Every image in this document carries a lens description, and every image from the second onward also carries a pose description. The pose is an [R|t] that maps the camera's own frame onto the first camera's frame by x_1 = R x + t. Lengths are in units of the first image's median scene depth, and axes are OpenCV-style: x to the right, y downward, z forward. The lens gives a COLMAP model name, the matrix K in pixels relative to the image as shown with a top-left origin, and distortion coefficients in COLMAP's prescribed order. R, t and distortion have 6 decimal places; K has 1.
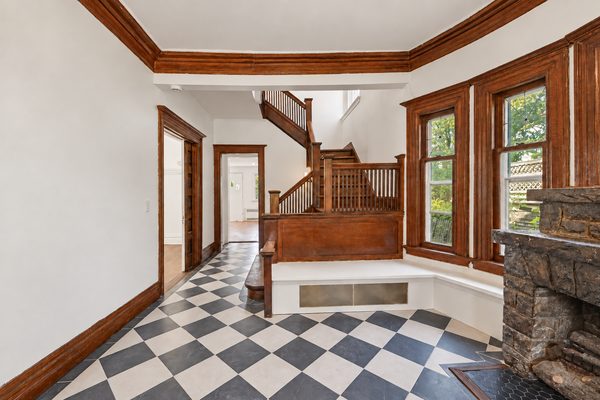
lens RADIAL K [[247.5, 0, 296.5], [0, 247.5, 197.3], [0, 0, 1]] dist [-0.006403, -0.000401]
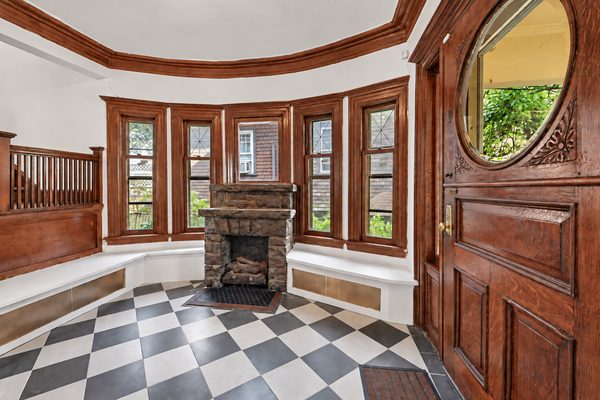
lens RADIAL K [[253.1, 0, 296.0], [0, 253.1, 190.5], [0, 0, 1]] dist [-0.001922, 0.001082]
pose [[0.218880, -0.008395, 0.975716, -0.398316], [0.011364, 0.999917, 0.006053, 0.004008], [-0.975686, 0.009763, 0.218957, 0.010739]]
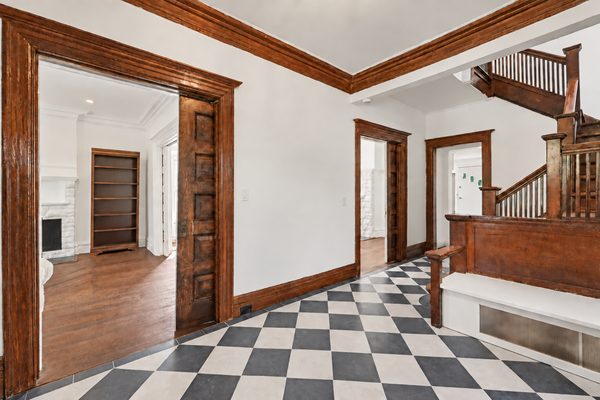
lens RADIAL K [[253.4, 0, 297.7], [0, 253.4, 191.8], [0, 0, 1]] dist [0.007149, -0.002334]
pose [[0.600568, -0.003812, -0.799565, 0.264006], [-0.007945, 0.999911, -0.010735, 0.003638], [0.799534, 0.012800, 0.600484, 0.020797]]
